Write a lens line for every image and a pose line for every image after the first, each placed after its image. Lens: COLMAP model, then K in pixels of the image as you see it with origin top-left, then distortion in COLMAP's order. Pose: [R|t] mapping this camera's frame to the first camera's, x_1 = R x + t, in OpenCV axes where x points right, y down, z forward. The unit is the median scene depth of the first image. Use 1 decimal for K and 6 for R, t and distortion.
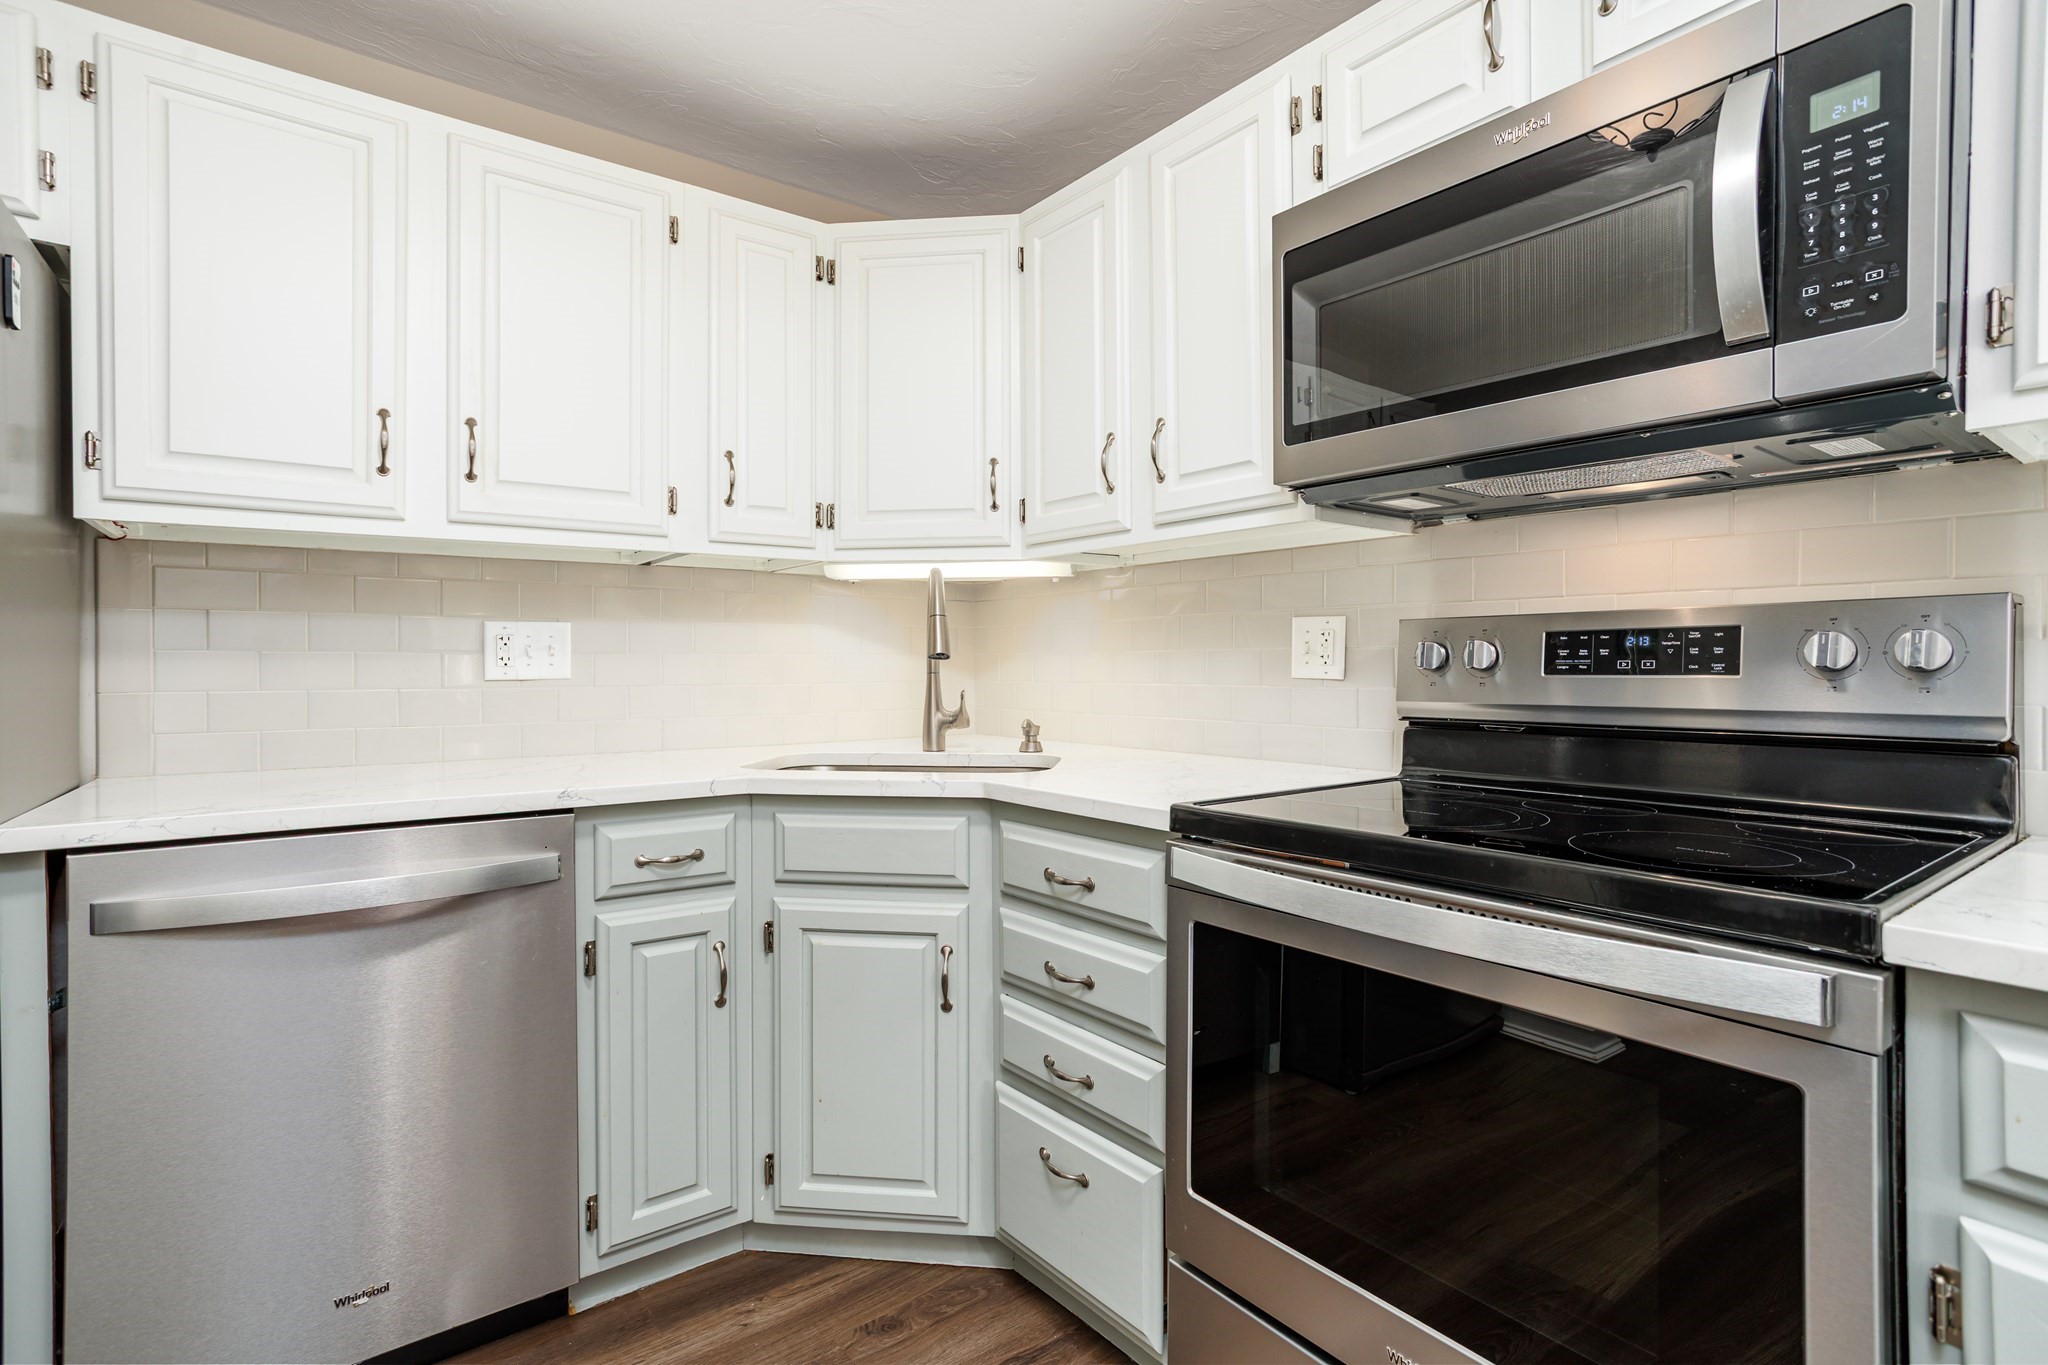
lens RADIAL K [[991.7, 0, 1023.3], [0, 991.7, 665.8], [0, 0, 1]] dist [-0.061756, 0.038615]
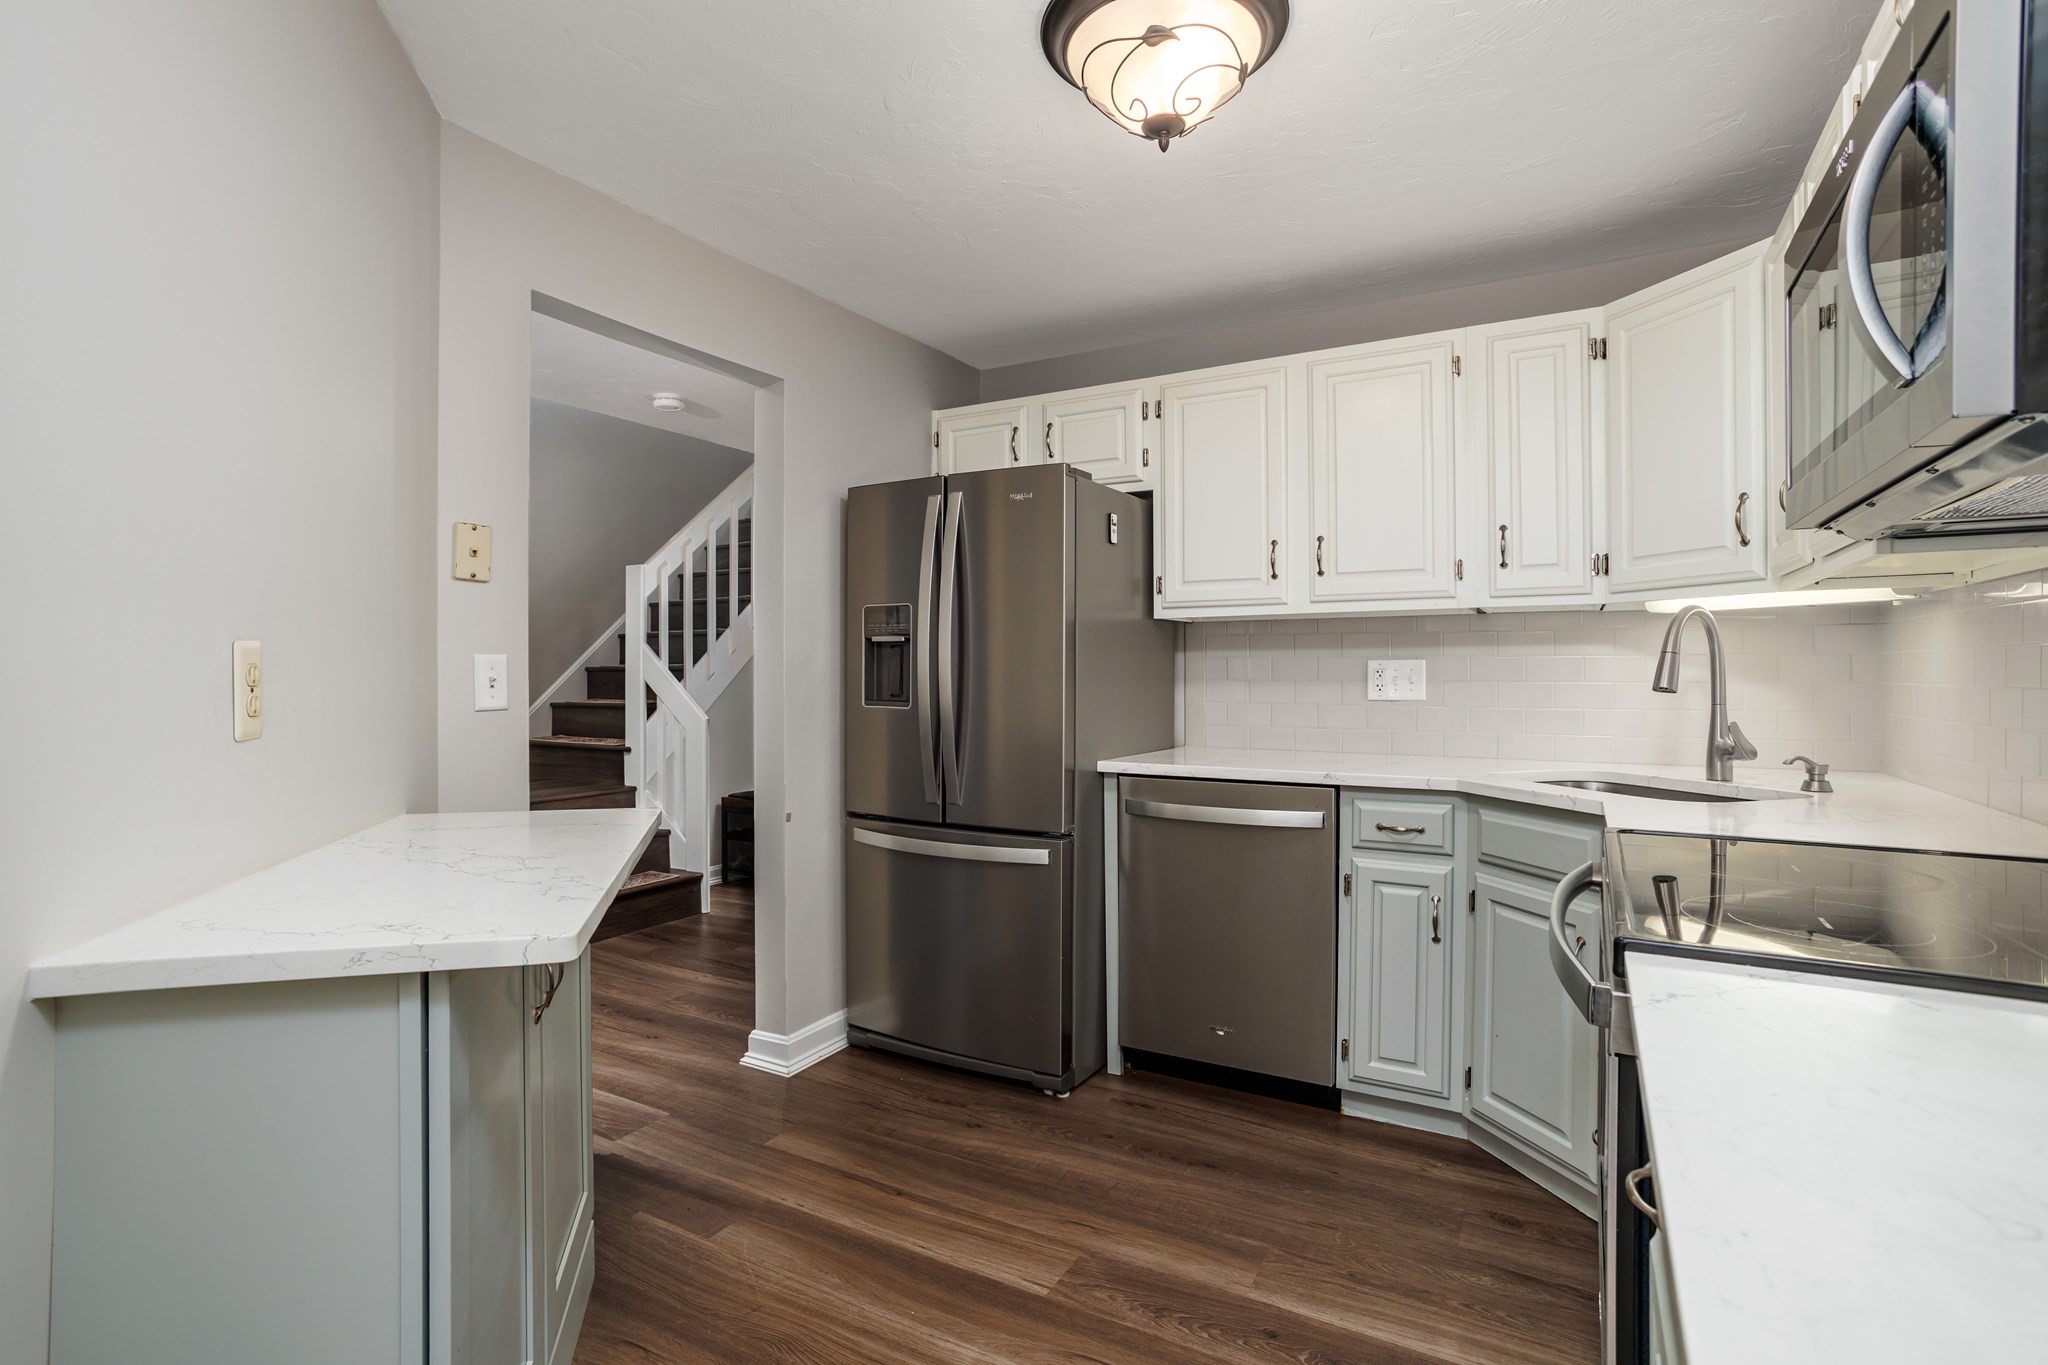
lens RADIAL K [[991.7, 0, 1023.3], [0, 991.7, 665.8], [0, 0, 1]] dist [-0.061756, 0.038615]
pose [[0.381480, -0.001772, -0.924375, 0.738880], [-0.000763, 0.999997, -0.002232, -0.038766], [0.924377, 0.001556, 0.381478, -0.063159]]
